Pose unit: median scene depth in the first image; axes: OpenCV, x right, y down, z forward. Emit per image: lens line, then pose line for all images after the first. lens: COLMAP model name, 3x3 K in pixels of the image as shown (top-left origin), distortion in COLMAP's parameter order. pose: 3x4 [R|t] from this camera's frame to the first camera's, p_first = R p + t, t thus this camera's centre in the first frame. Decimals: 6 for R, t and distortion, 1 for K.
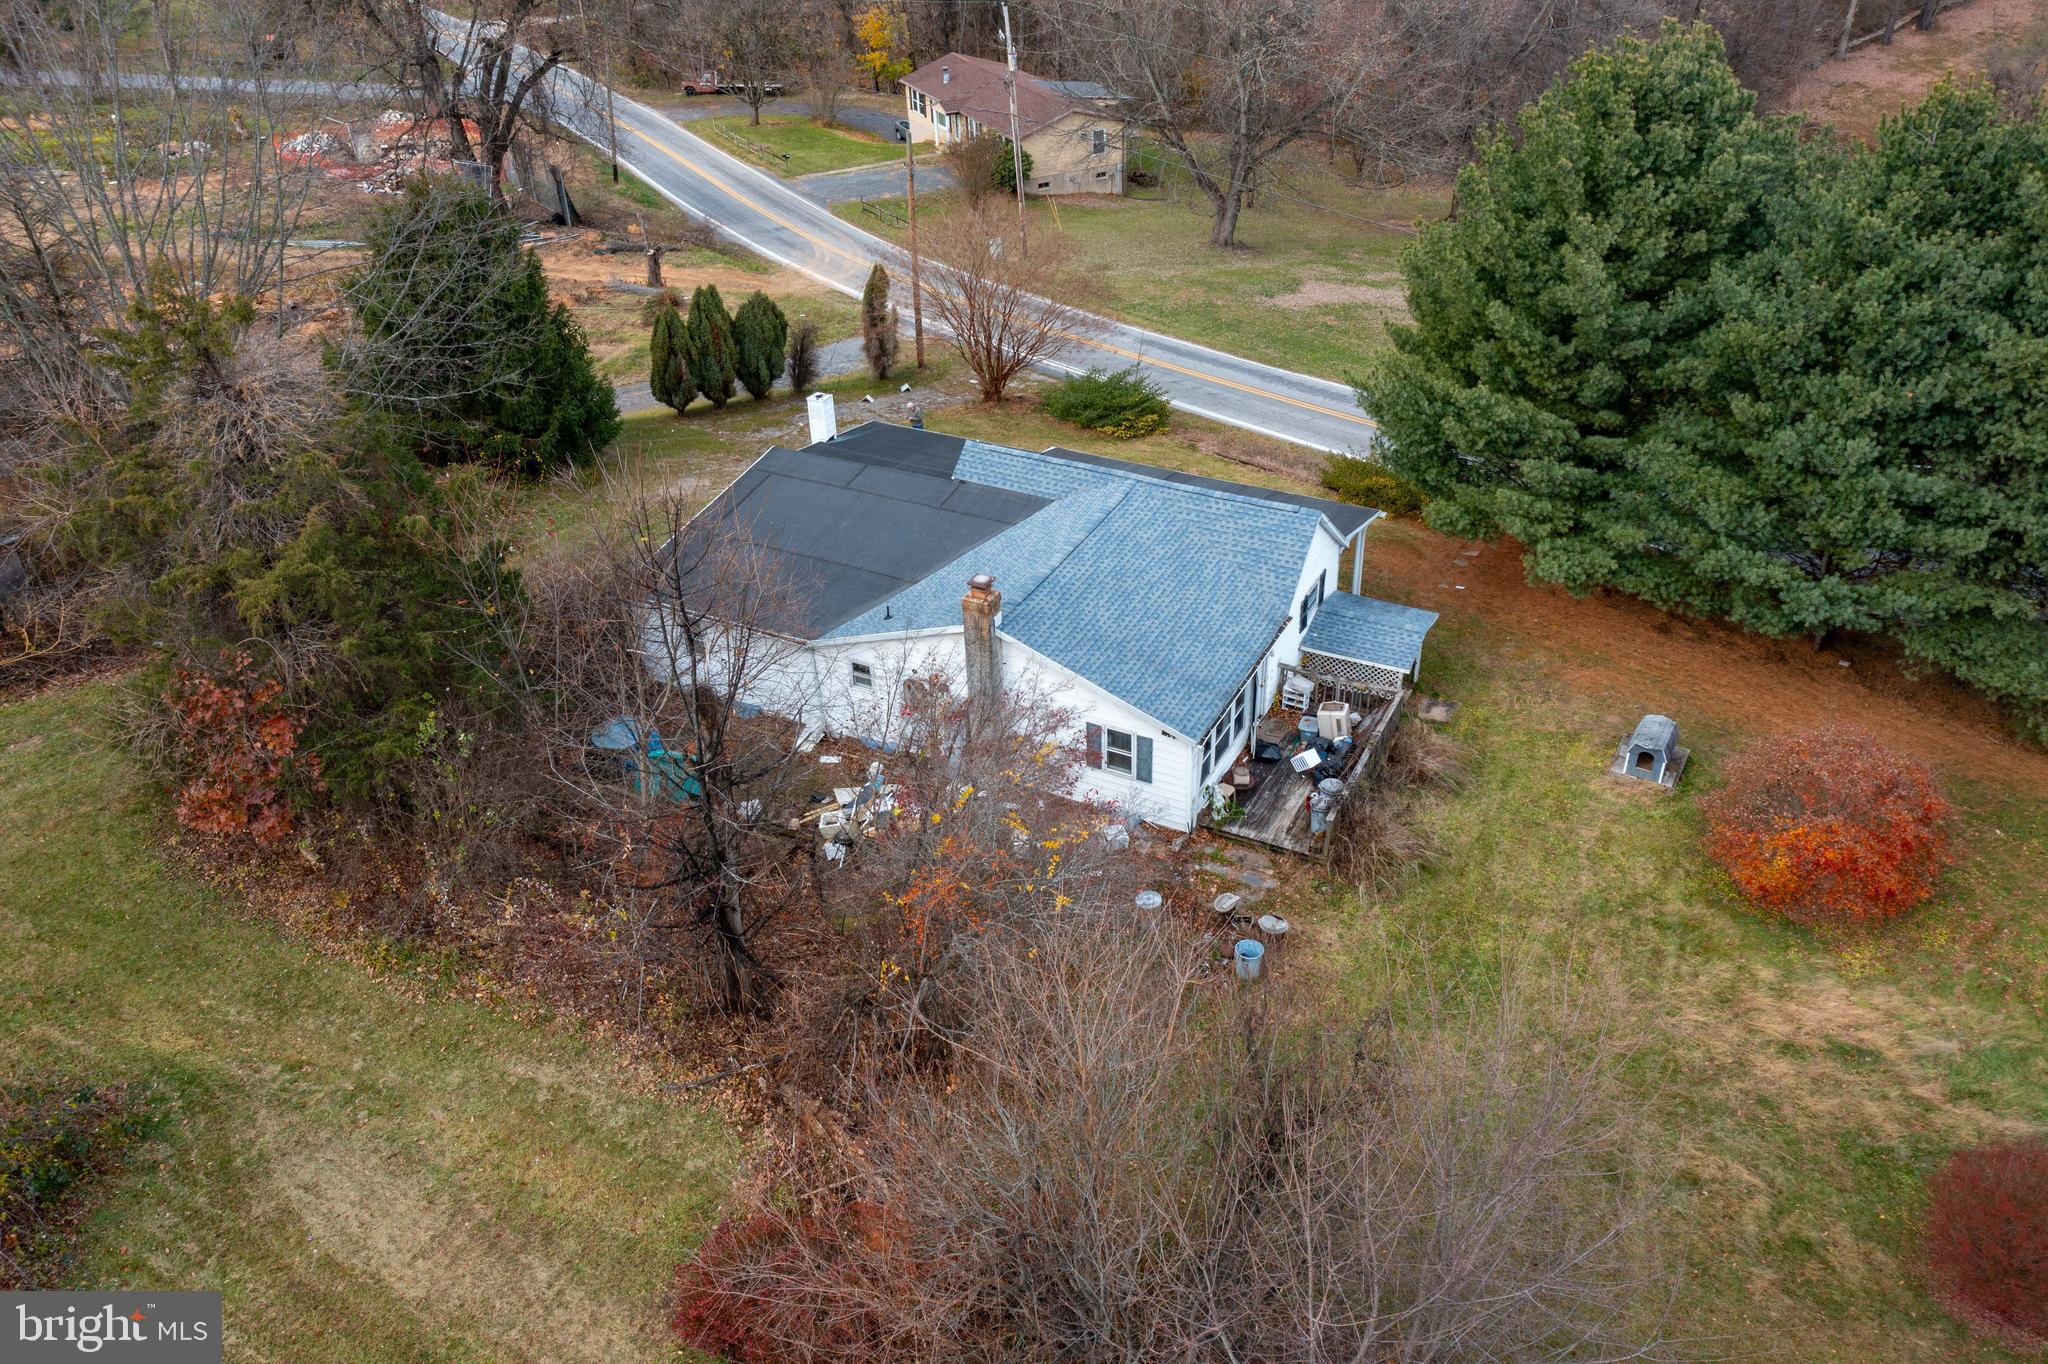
lens RADIAL K [[1596.9, 0, 1024.0], [0, 1596.9, 682.0], [0, 0, 1]] dist [-0.026136, -0.001127]
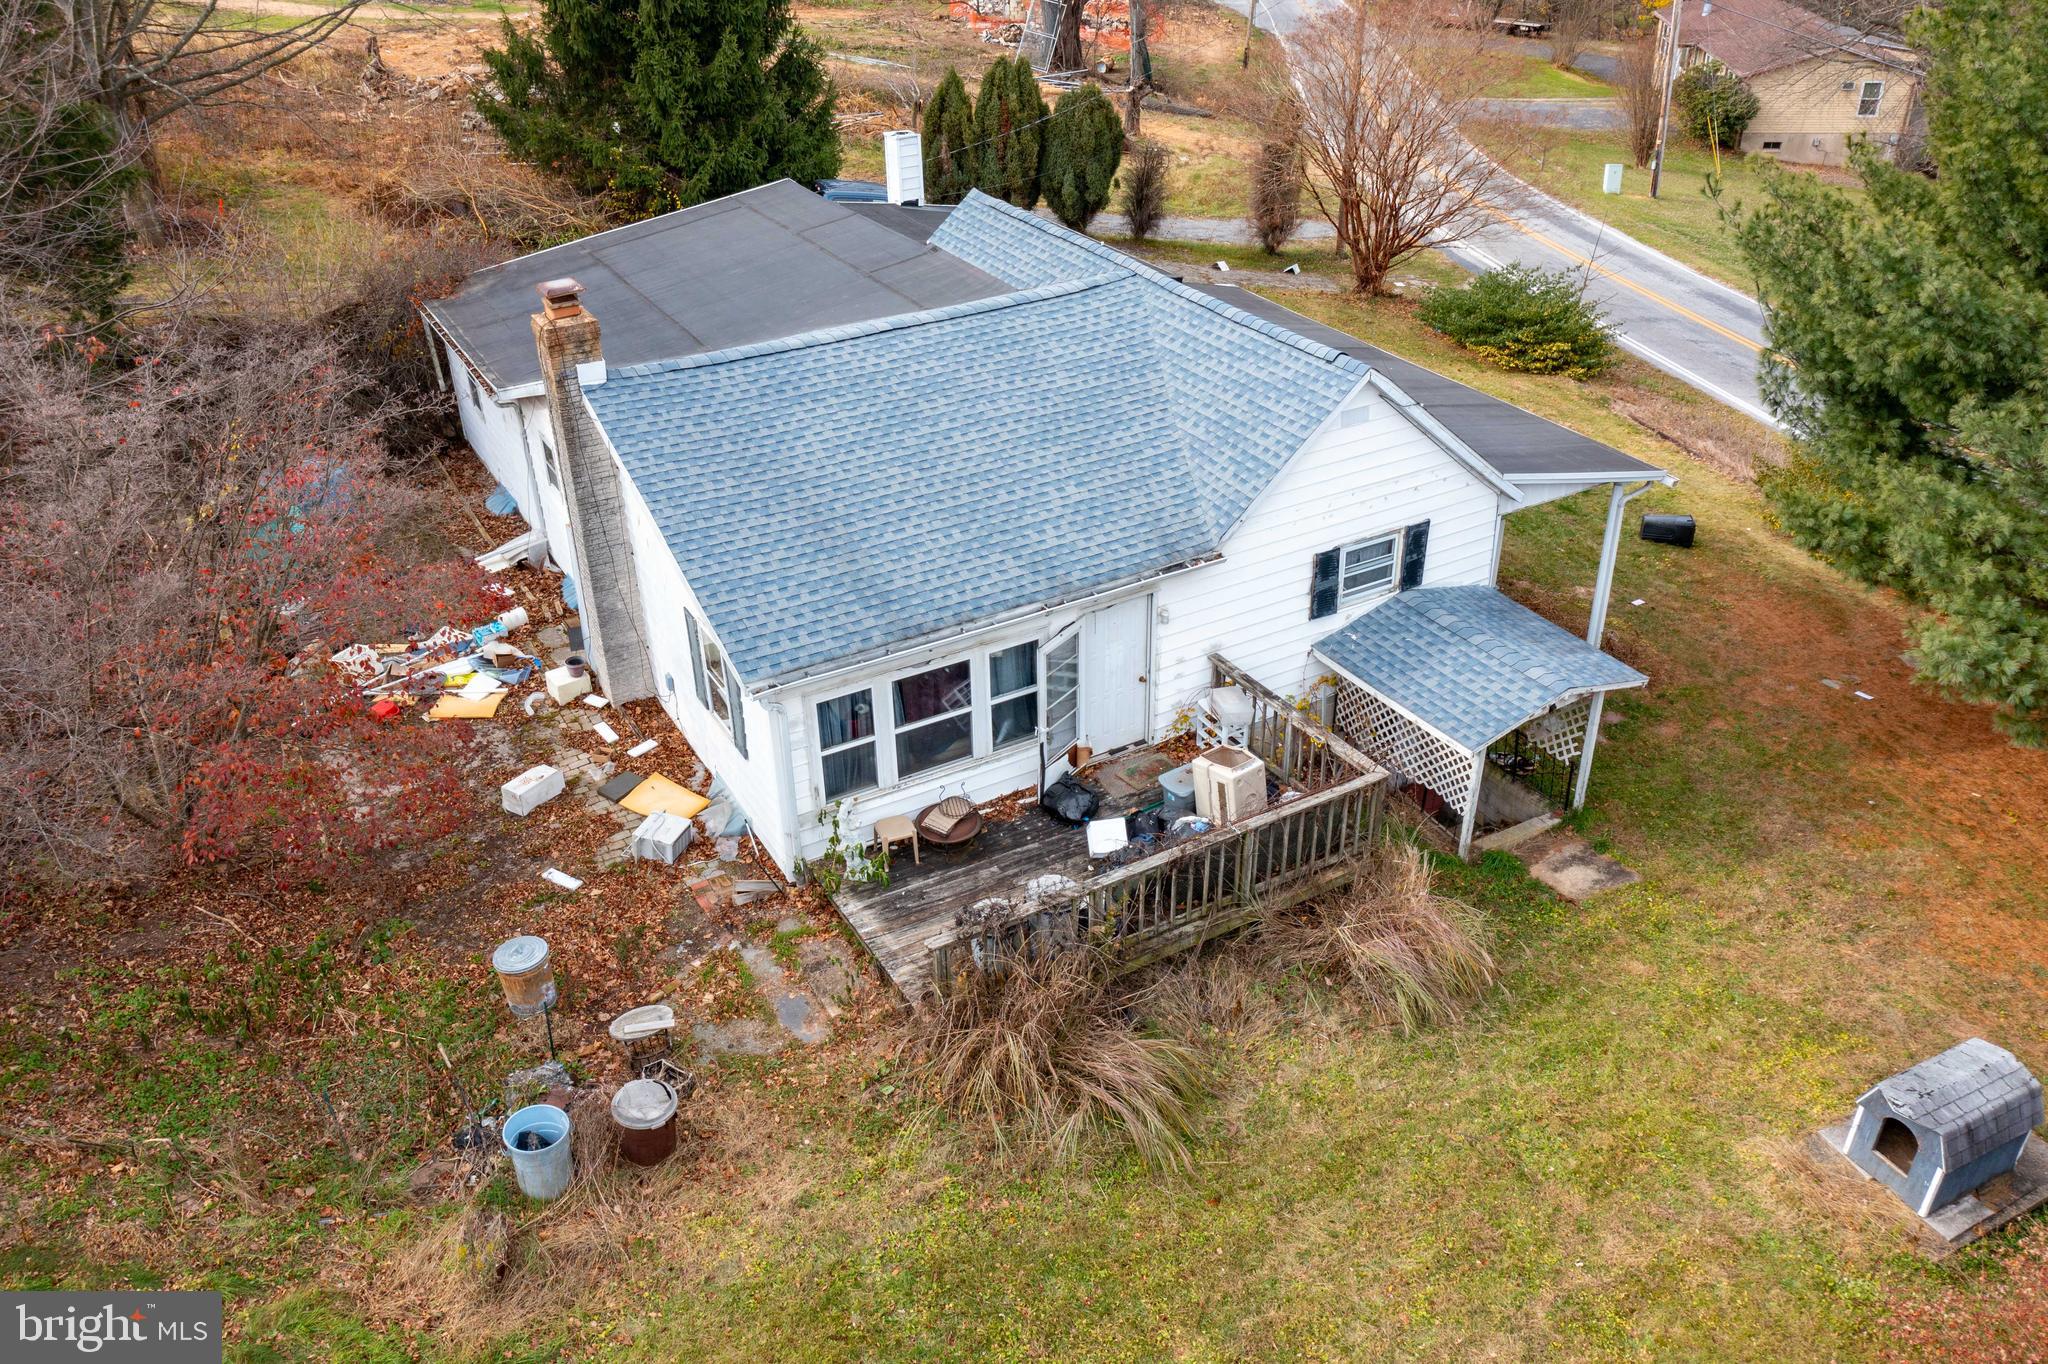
lens RADIAL K [[1596.9, 0, 1024.0], [0, 1596.9, 682.0], [0, 0, 1]] dist [-0.026136, -0.001127]
pose [[0.837262, 0.290662, -0.463149, 0.317956], [-0.303260, 0.951647, 0.049010, -0.009026], [0.455000, 0.099420, 0.884924, 0.499985]]
